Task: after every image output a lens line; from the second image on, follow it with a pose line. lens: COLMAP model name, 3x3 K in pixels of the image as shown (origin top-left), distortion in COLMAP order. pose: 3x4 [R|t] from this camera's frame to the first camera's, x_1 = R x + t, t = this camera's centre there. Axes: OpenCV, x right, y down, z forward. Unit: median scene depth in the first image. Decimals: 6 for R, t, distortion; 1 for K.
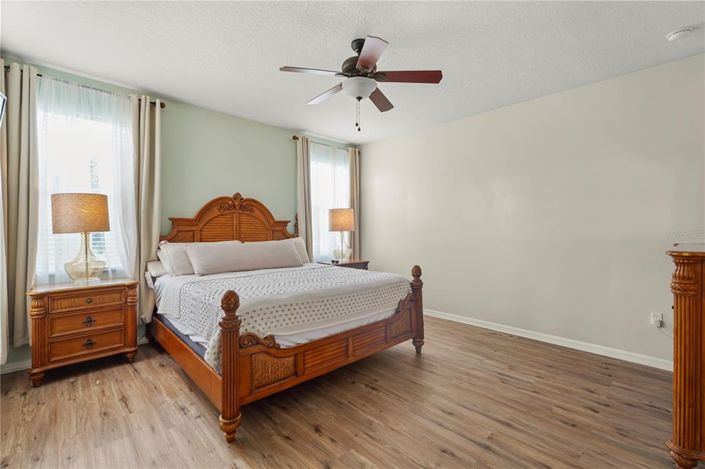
lens RADIAL K [[312.9, 0, 354.7], [0, 312.9, 232.9], [0, 0, 1]] dist [-0.002990, 0.000466]
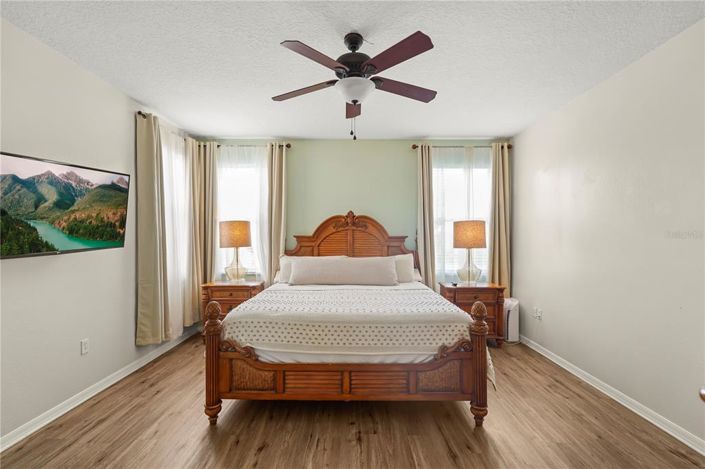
lens RADIAL K [[315.2, 0, 350.9], [0, 315.2, 245.3], [0, 0, 1]] dist [-0.001335, 0.000366]
pose [[0.719941, 0.018091, -0.693799, 0.497628], [-0.008921, 0.999819, 0.016813, -0.037162], [0.693978, -0.005915, 0.719972, 0.286996]]
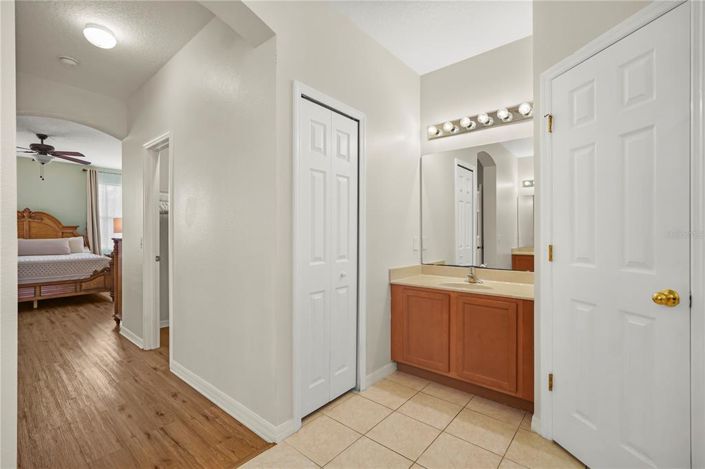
lens RADIAL K [[312.9, 0, 354.7], [0, 312.9, 232.9], [0, 0, 1]] dist [-0.002990, 0.000466]
pose [[0.994202, -0.003358, 0.107476, 1.396888], [0.004368, 0.999948, -0.009162, 0.021562], [-0.107440, 0.009578, 0.994165, -0.919836]]
